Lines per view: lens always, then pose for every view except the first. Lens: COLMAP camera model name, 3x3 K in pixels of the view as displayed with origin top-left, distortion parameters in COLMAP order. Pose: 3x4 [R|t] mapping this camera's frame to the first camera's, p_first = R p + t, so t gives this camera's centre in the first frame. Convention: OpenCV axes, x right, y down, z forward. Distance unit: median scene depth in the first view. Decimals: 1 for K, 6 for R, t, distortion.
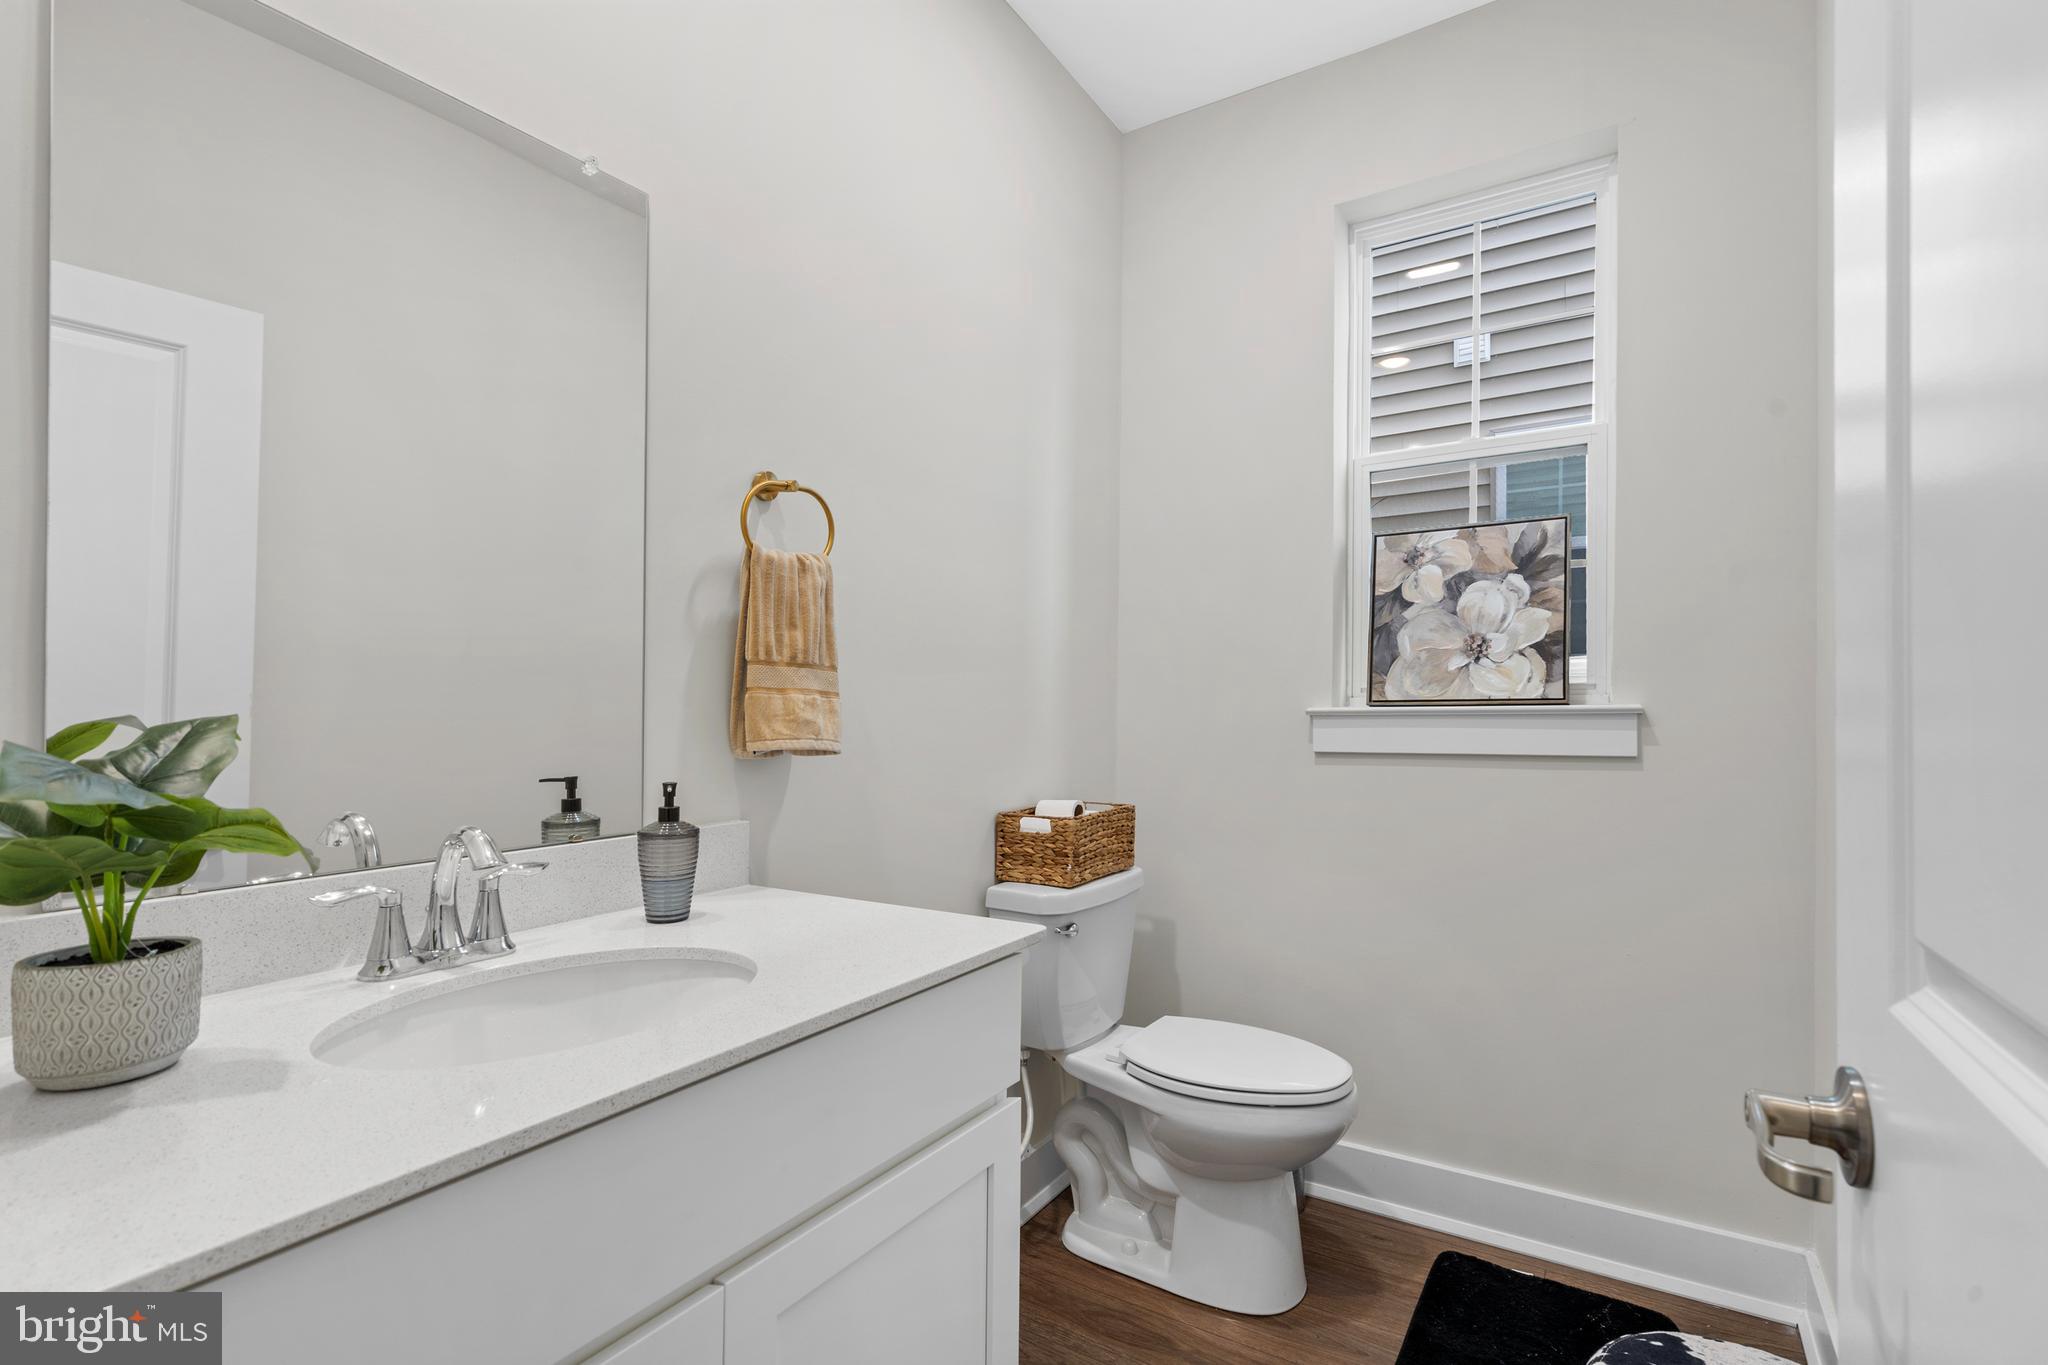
lens RADIAL K [[930.5, 0, 1027.0], [0, 930.5, 685.2], [0, 0, 1]] dist [-0.006400, 0.003032]
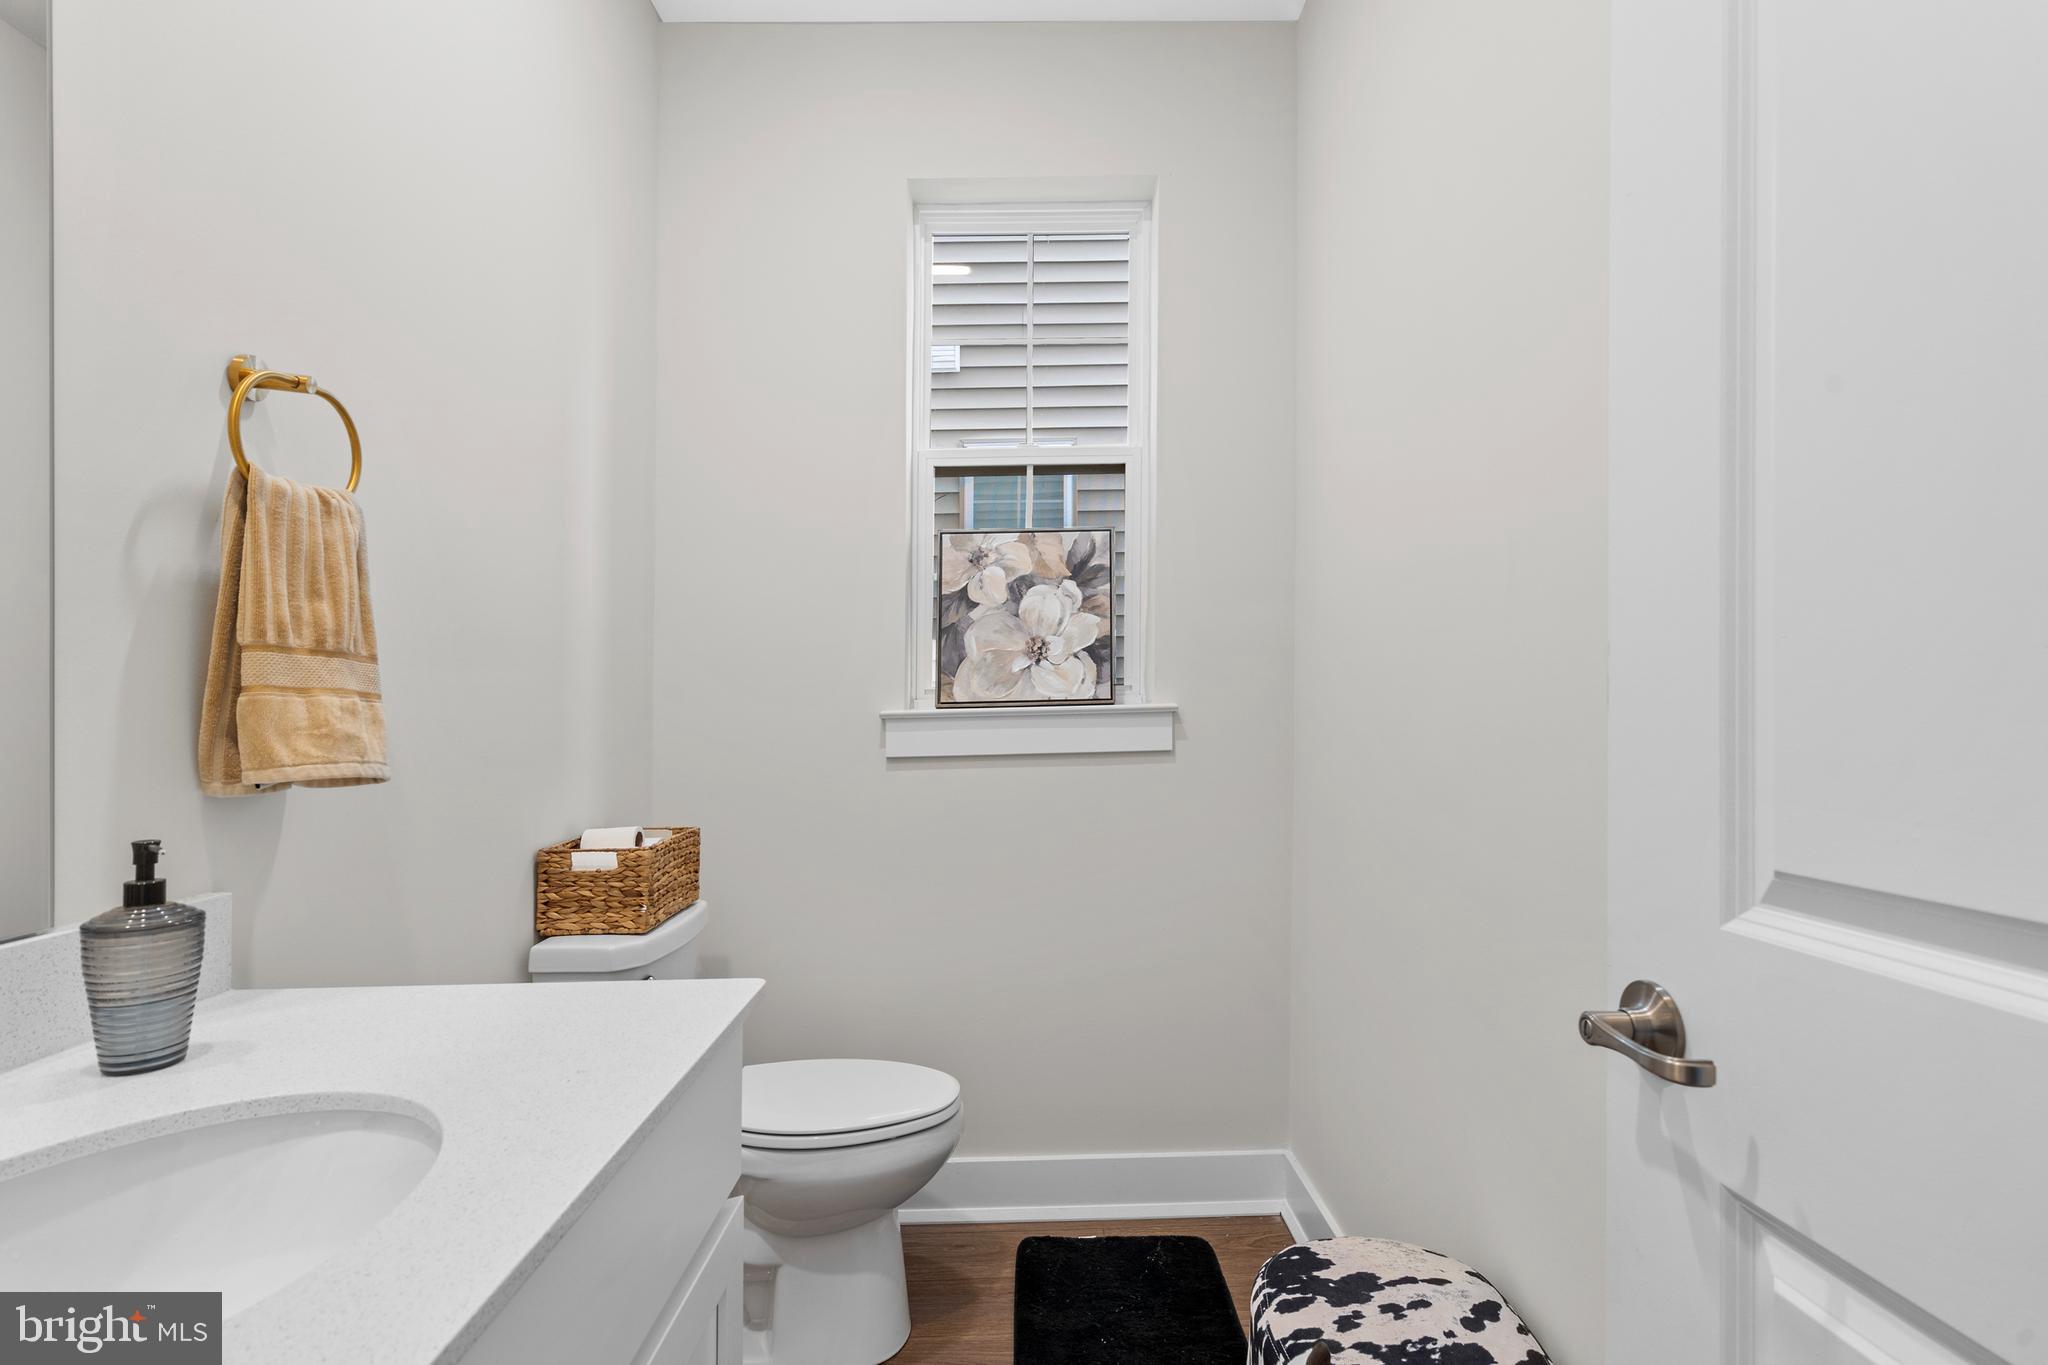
lens RADIAL K [[1006.6, 0, 1021.8], [0, 1006.6, 706.1], [0, 0, 1]] dist [-0.008904, 0.001797]
pose [[0.840235, -0.009405, 0.542142, -0.152479], [0.000176, 0.999854, 0.017074, 0.003141], [-0.542223, -0.014251, 0.840114, 0.082555]]
